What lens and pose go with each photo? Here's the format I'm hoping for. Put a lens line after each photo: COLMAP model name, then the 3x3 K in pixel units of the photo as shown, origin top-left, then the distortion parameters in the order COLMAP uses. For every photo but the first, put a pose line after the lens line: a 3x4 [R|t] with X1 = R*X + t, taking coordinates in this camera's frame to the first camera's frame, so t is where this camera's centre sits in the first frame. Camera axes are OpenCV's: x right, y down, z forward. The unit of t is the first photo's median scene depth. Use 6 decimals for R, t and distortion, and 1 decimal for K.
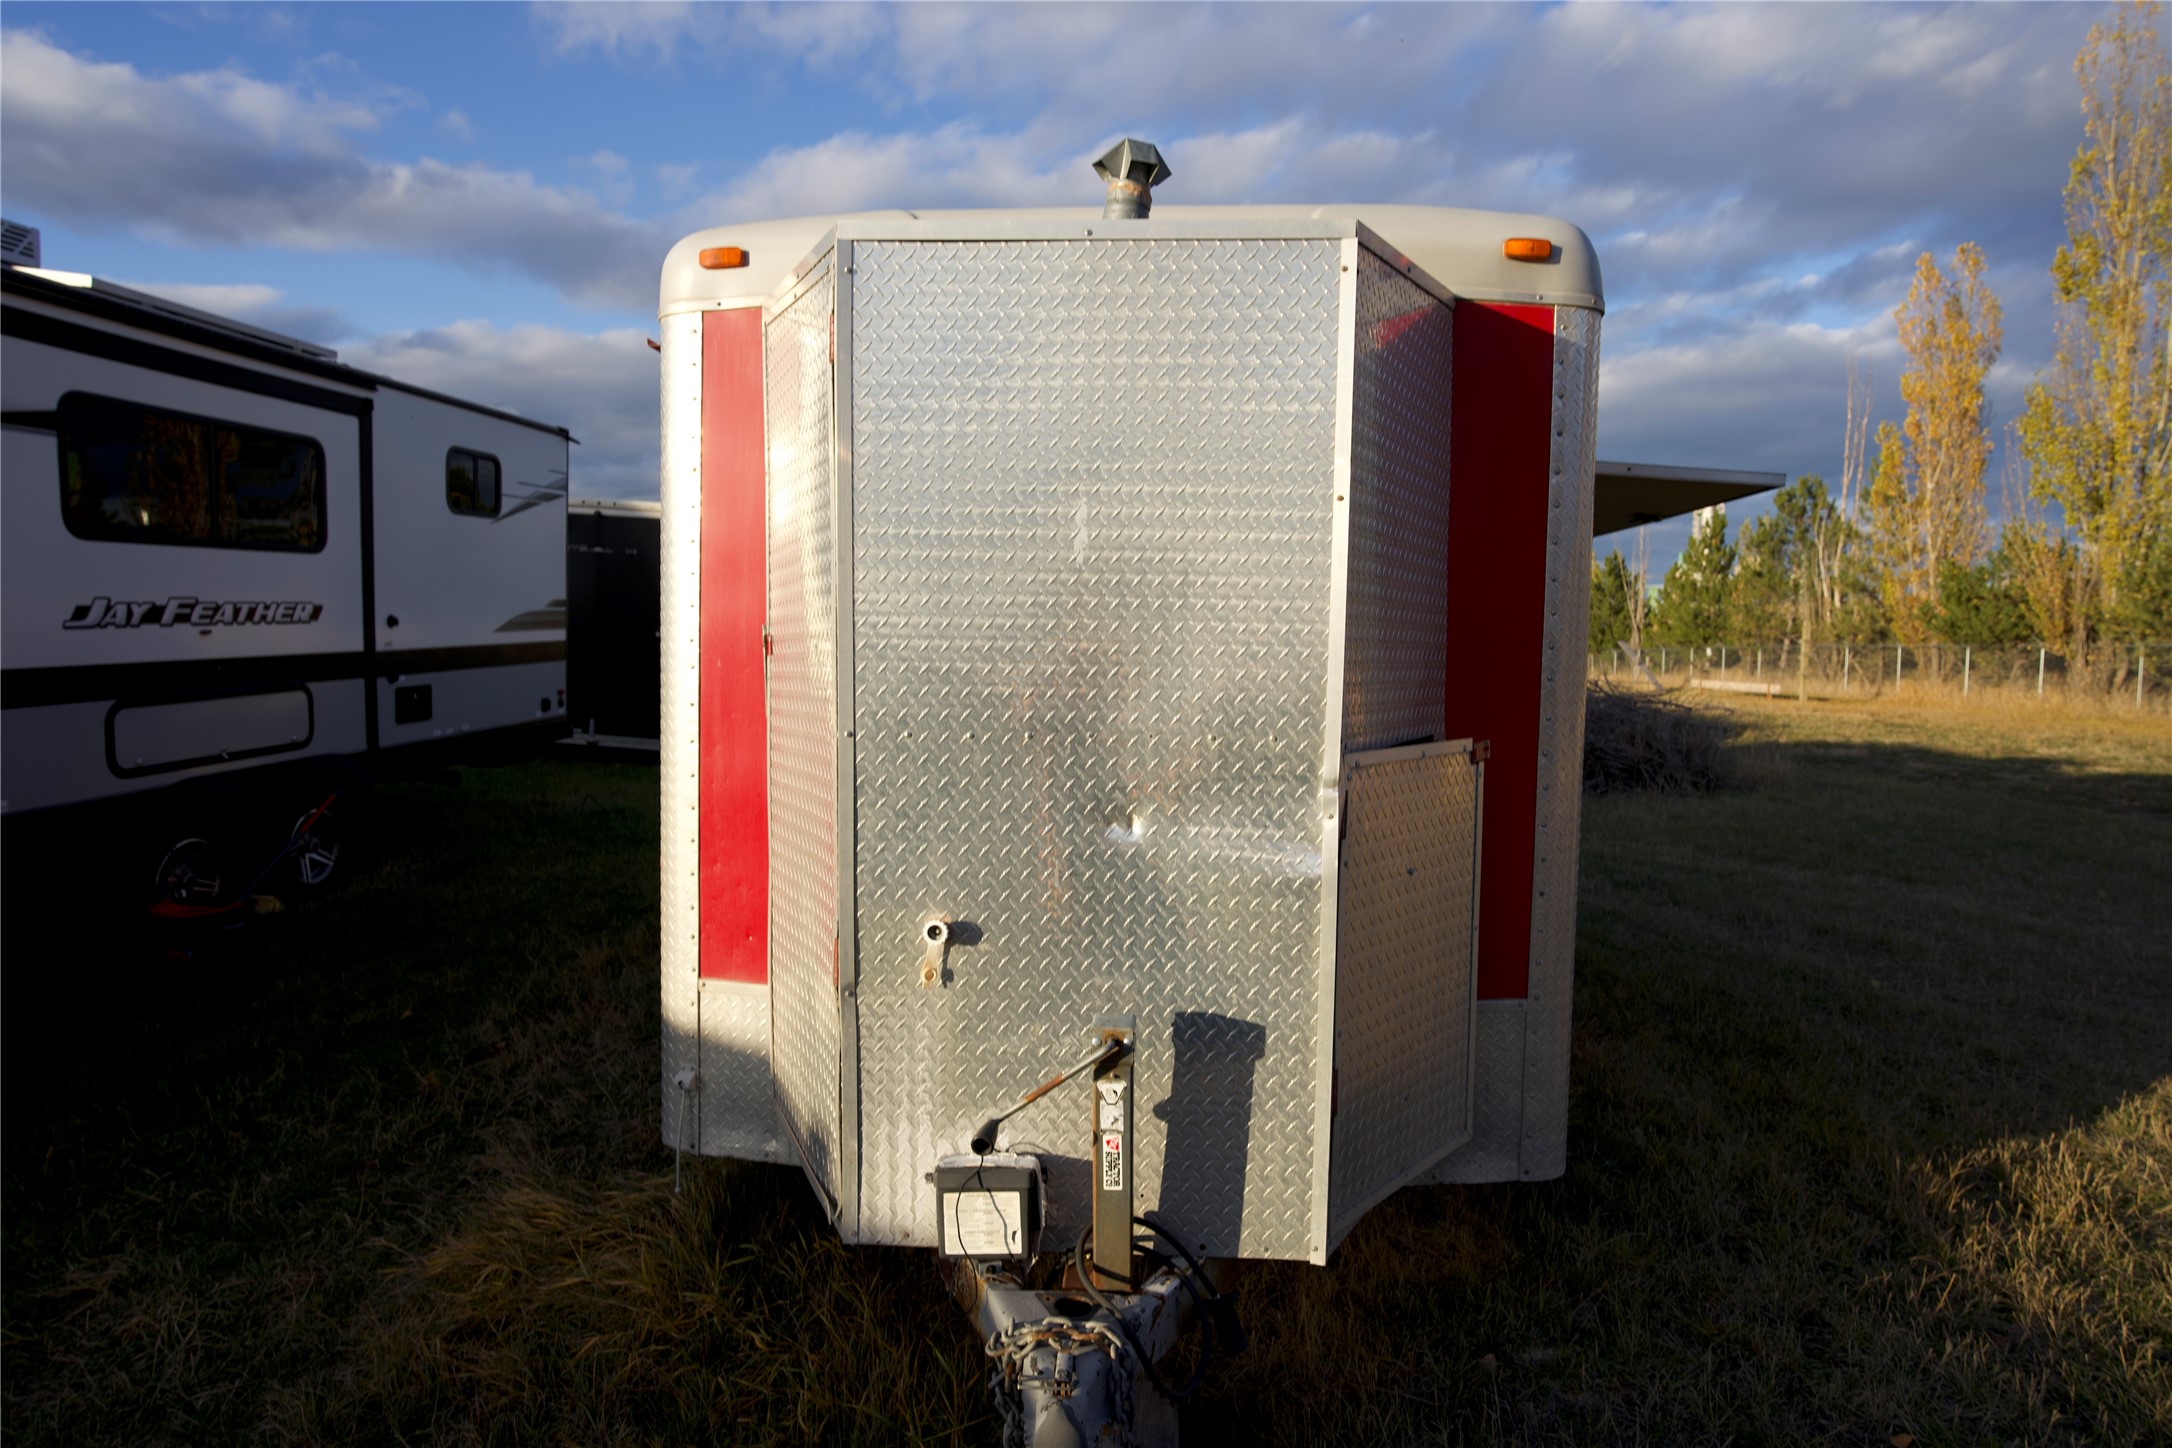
lens RADIAL K [[1264.2, 0, 1086.0], [0, 1264.2, 724.0], [0, 0, 1]] dist [-0.055767, 0.053919]
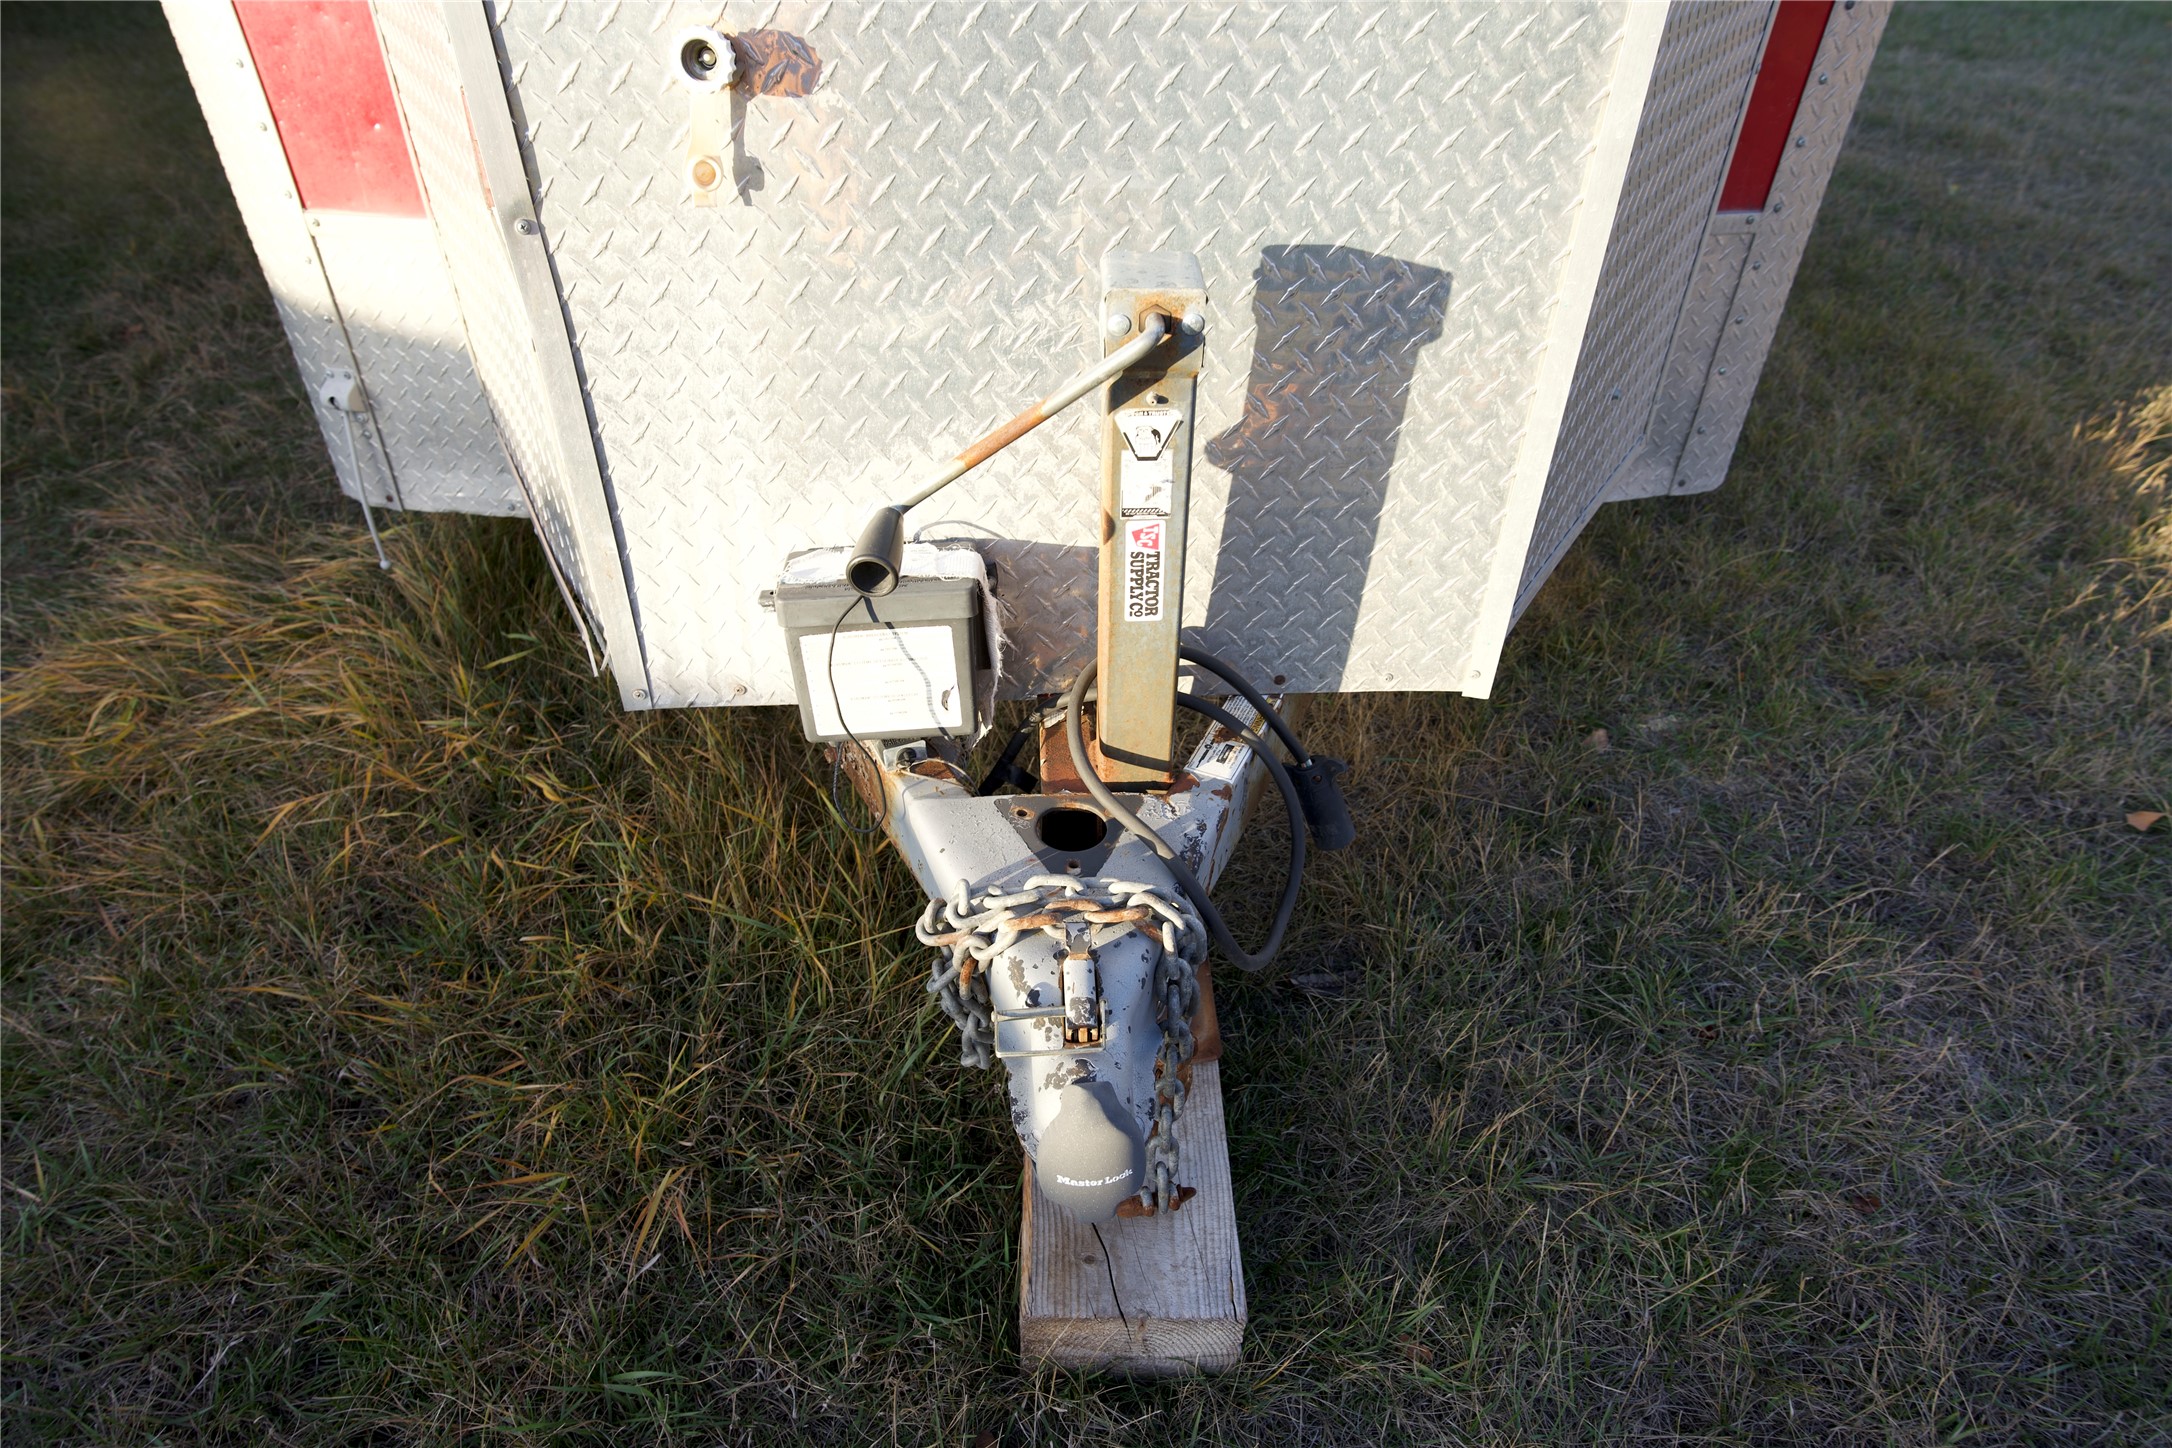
lens RADIAL K [[1264.2, 0, 1086.0], [0, 1264.2, 724.0], [0, 0, 1]] dist [-0.055767, 0.053919]
pose [[0.993999, -0.063017, 0.089410, -0.045426], [0.002642, 0.830973, 0.556306, 0.118766], [-0.109355, -0.552731, 0.826154, 0.532629]]
